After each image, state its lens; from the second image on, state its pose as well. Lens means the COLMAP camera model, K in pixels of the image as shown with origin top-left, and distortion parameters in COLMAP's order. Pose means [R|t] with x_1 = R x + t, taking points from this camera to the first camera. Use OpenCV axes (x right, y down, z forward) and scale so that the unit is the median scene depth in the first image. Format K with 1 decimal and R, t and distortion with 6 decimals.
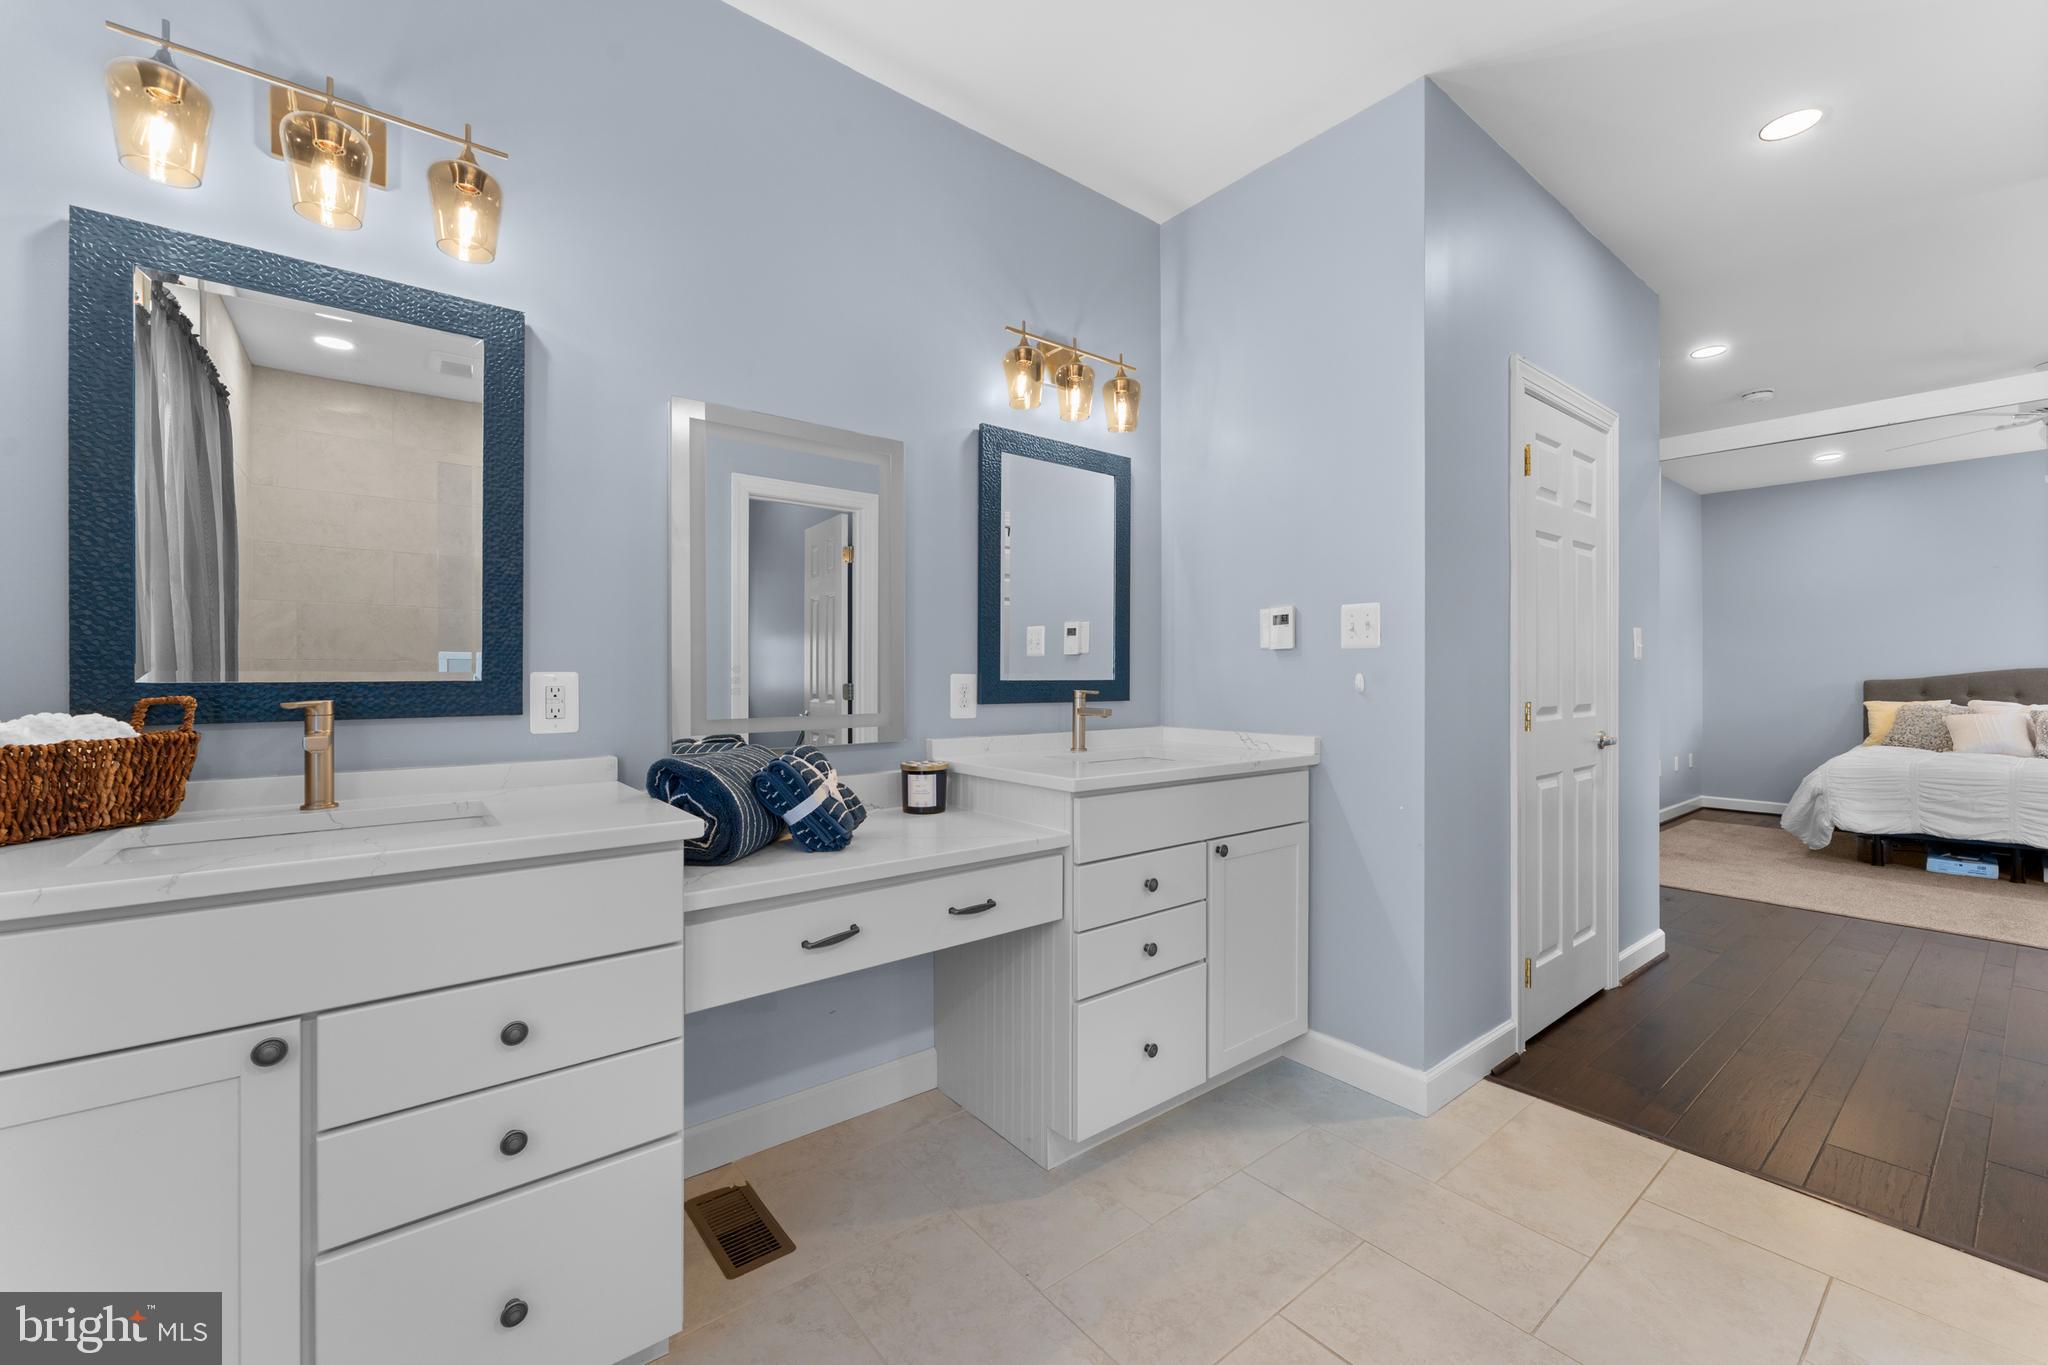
lens RADIAL K [[826.1, 0, 1002.4], [0, 826.1, 672.0], [0, 0, 1]] dist [0.003716, -0.000228]
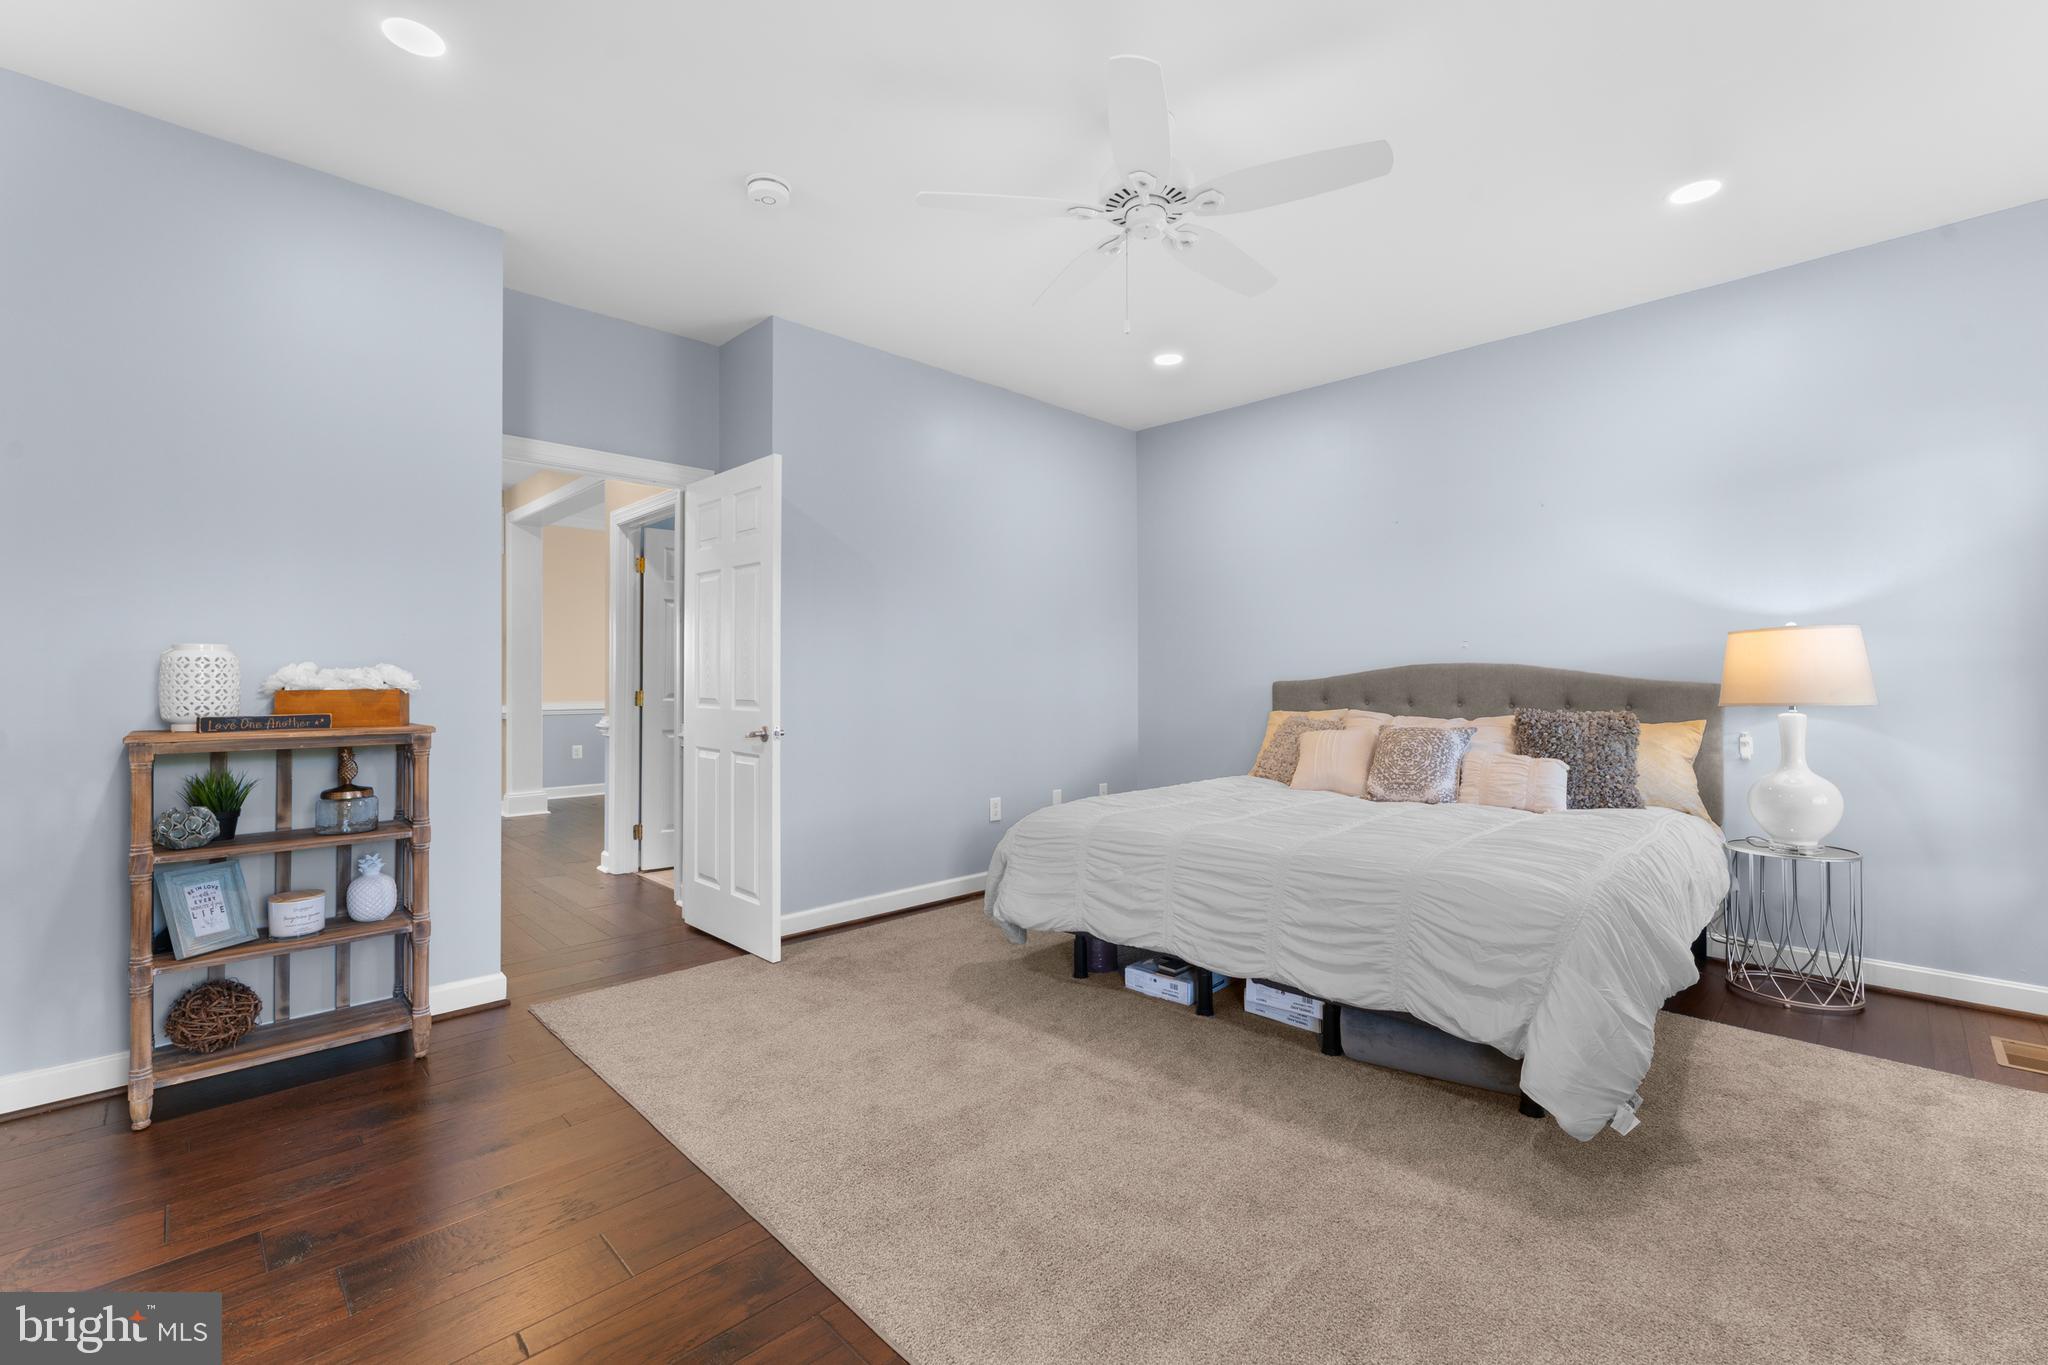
lens RADIAL K [[873.1, 0, 1026.1], [0, 873.1, 678.9], [0, 0, 1]] dist [-0.000774, -0.001337]
pose [[0.993685, 0.003294, 0.112154, 0.860992], [-0.003440, 0.999993, 0.001106, 0.008722], [-0.112150, -0.001485, 0.993690, 0.324940]]
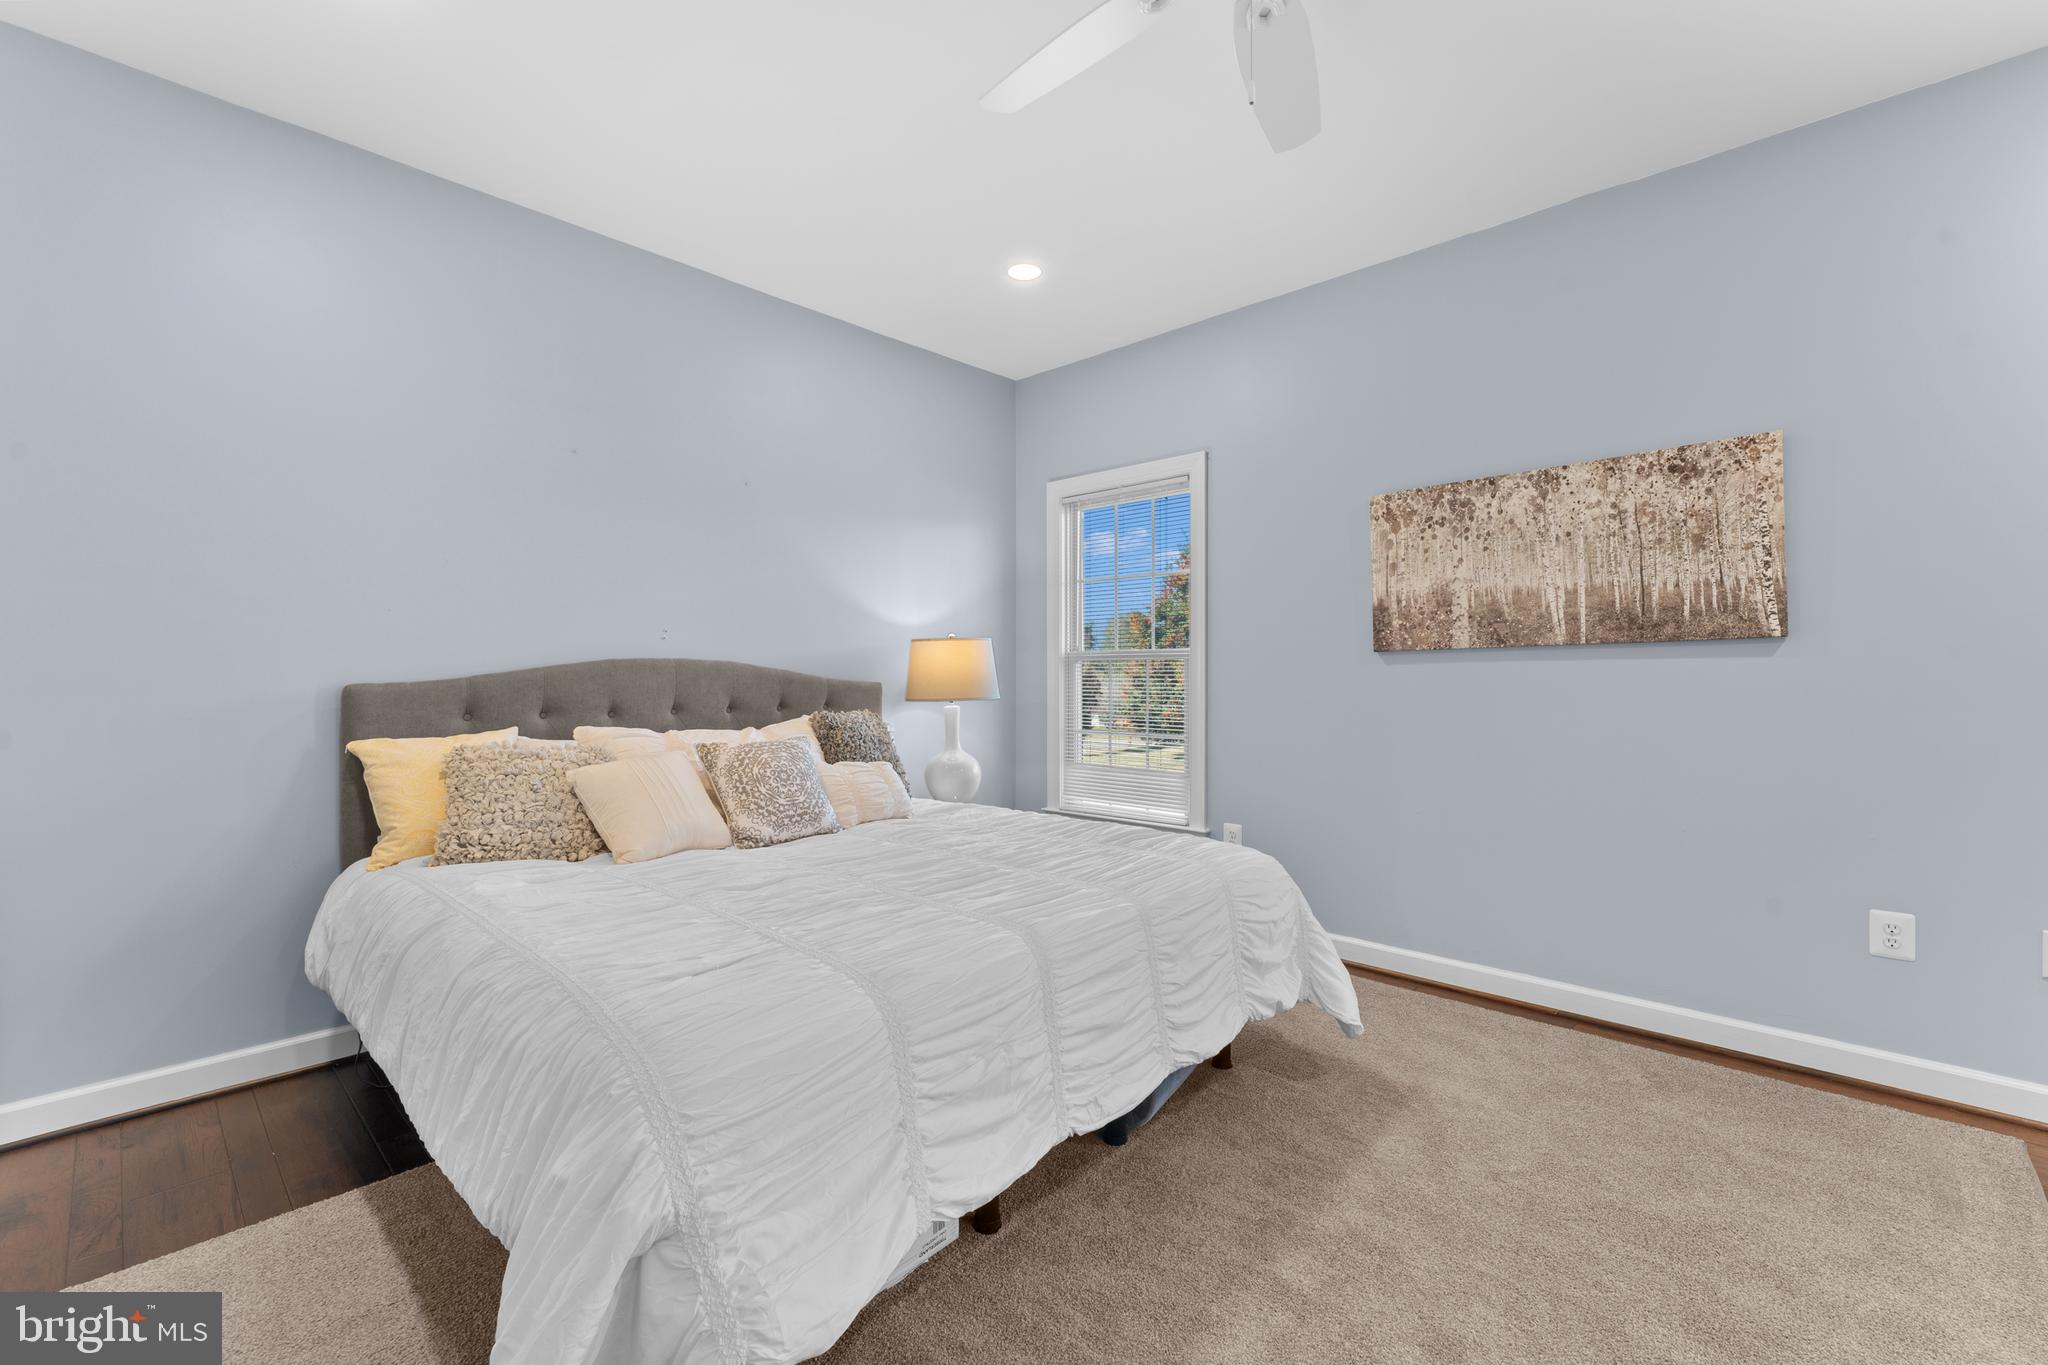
lens RADIAL K [[873.1, 0, 1008.4], [0, 873.1, 667.8], [0, 0, 1]] dist [-0.000774, -0.001337]
pose [[-0.152666, 0.009795, 0.988229, 0.703361], [-0.001793, 0.999946, -0.010188, 0.007037], [-0.988276, -0.003327, -0.152640, 0.885456]]
